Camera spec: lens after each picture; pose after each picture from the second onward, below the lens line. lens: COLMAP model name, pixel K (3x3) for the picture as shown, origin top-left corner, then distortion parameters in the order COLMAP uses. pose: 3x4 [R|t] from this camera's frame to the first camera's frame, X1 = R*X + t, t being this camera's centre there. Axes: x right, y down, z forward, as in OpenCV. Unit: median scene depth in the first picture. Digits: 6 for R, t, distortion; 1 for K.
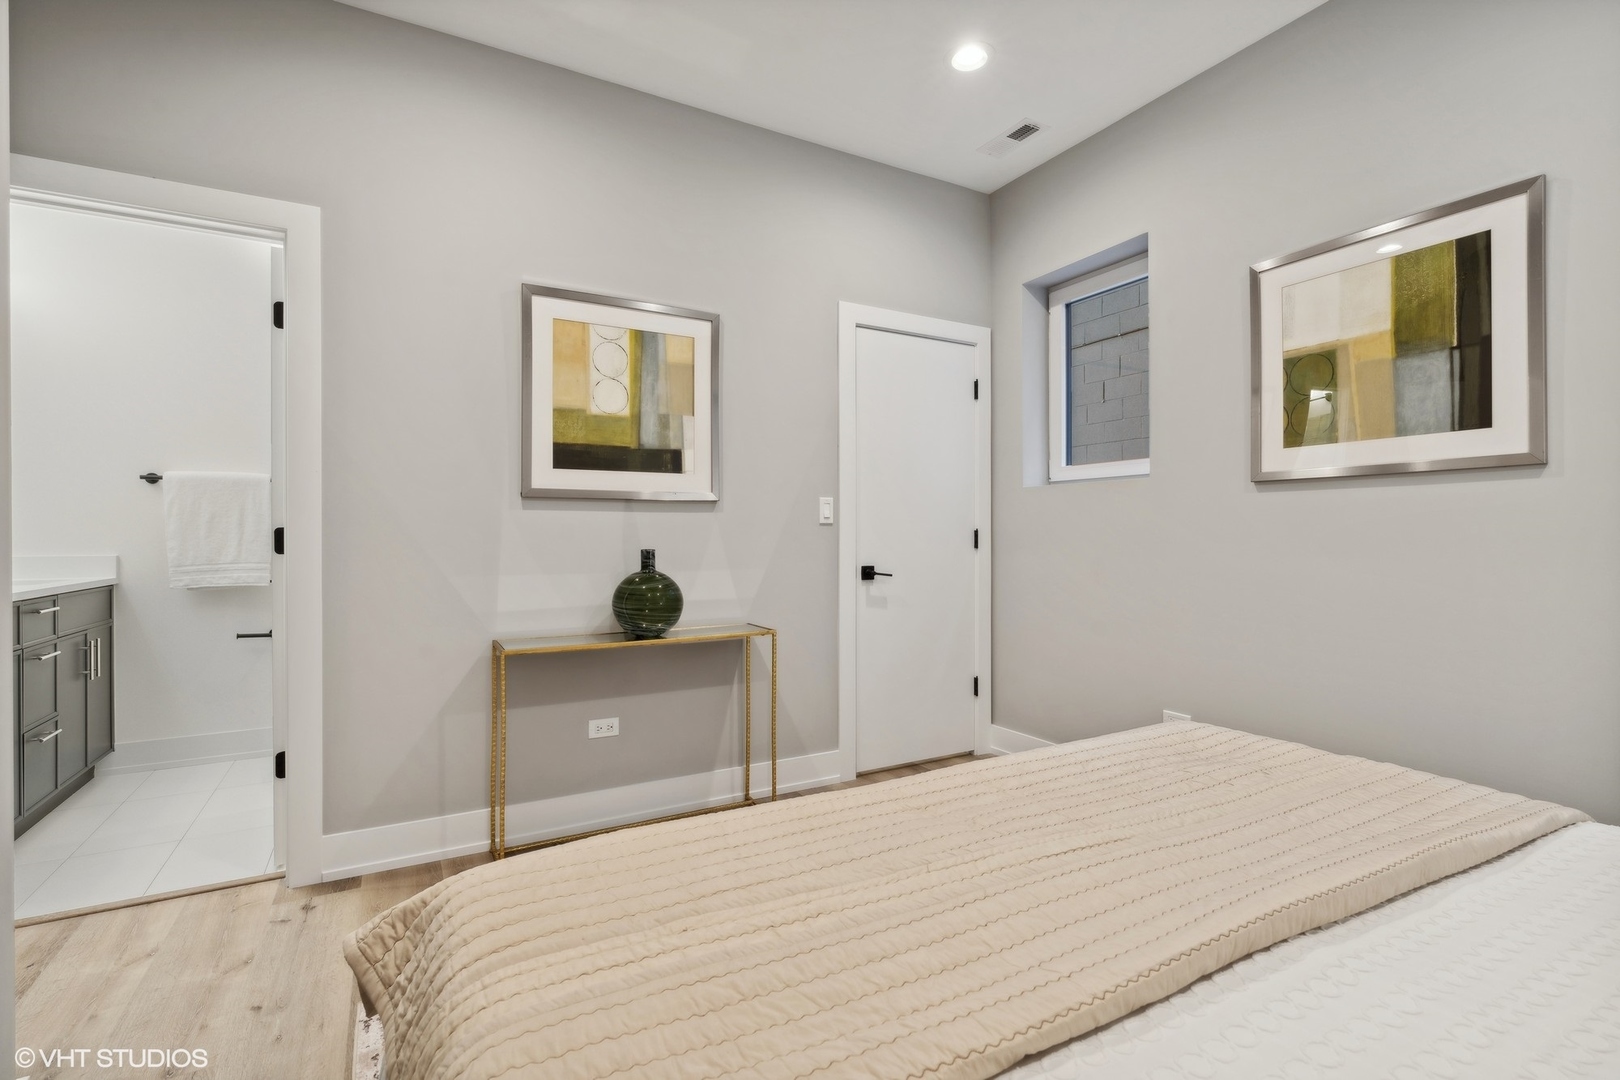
lens RADIAL K [[734.3, 0, 801.6], [0, 734.3, 532.7], [0, 0, 1]] dist [-0.003606, -0.000281]
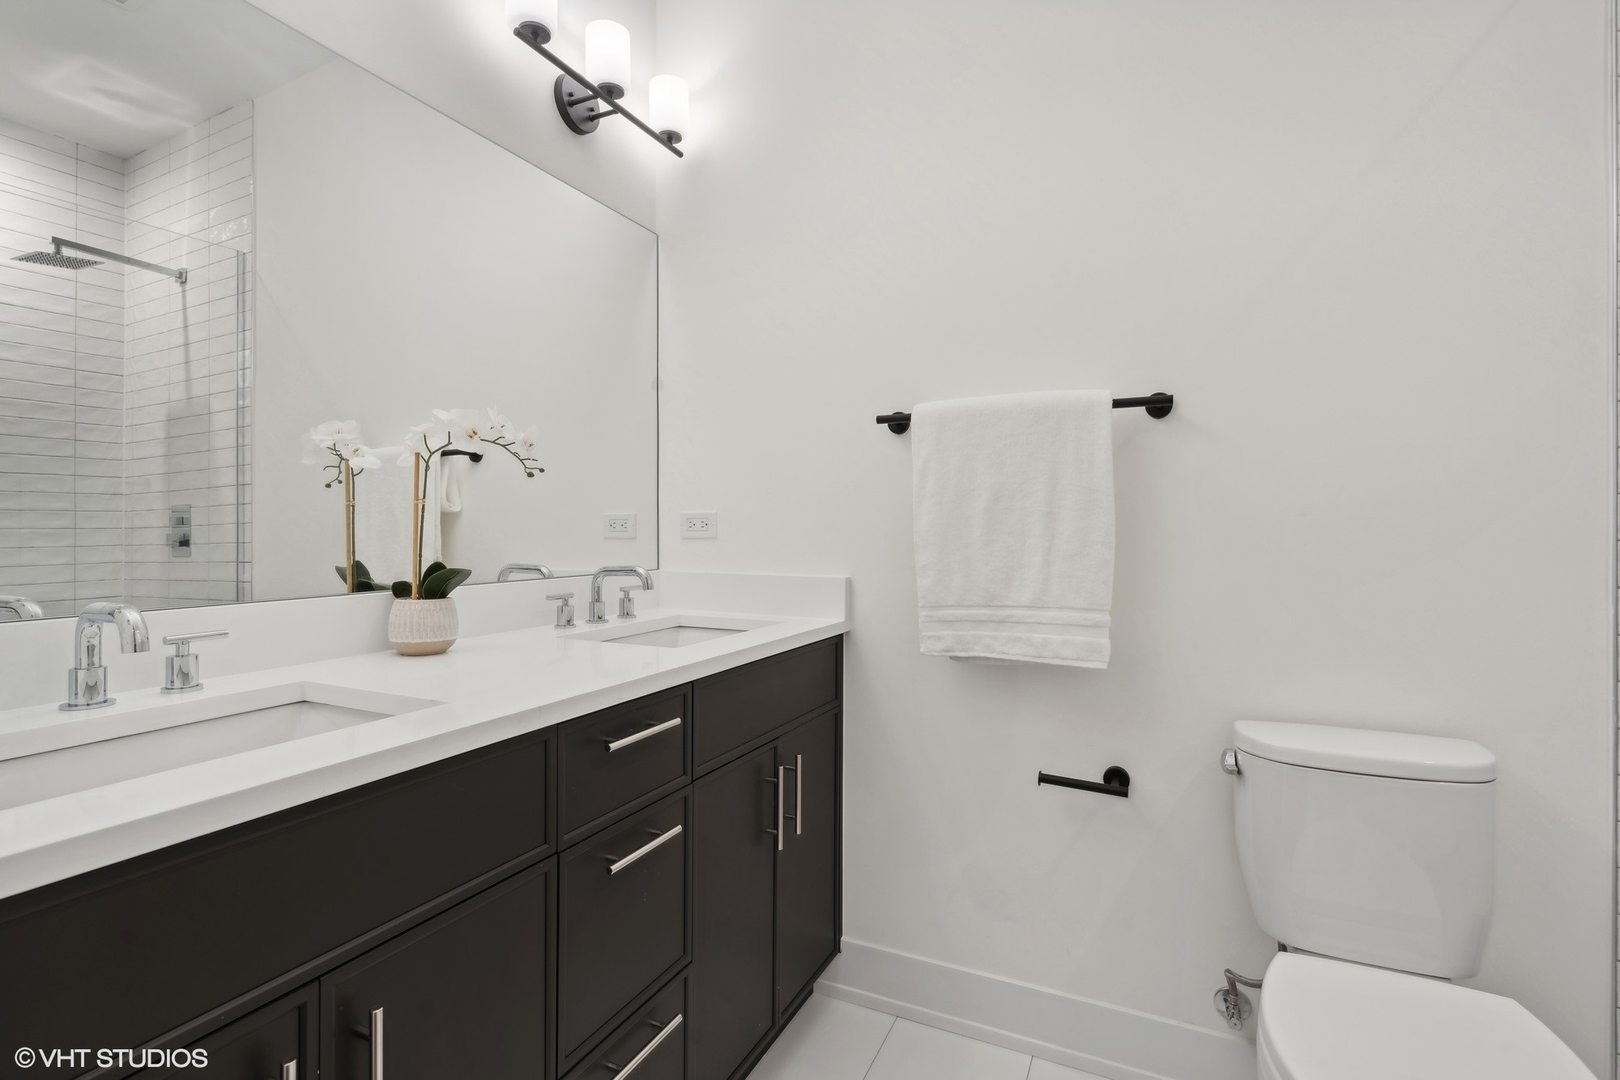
lens RADIAL K [[742.4, 0, 806.0], [0, 742.4, 546.3], [0, 0, 1]] dist [0.000529, 0.000081]
pose [[0.570211, 0.024872, -0.821122, -0.588134], [0.000737, 0.999526, 0.030787, -0.007492], [0.821498, -0.018160, 0.569922, 0.762583]]
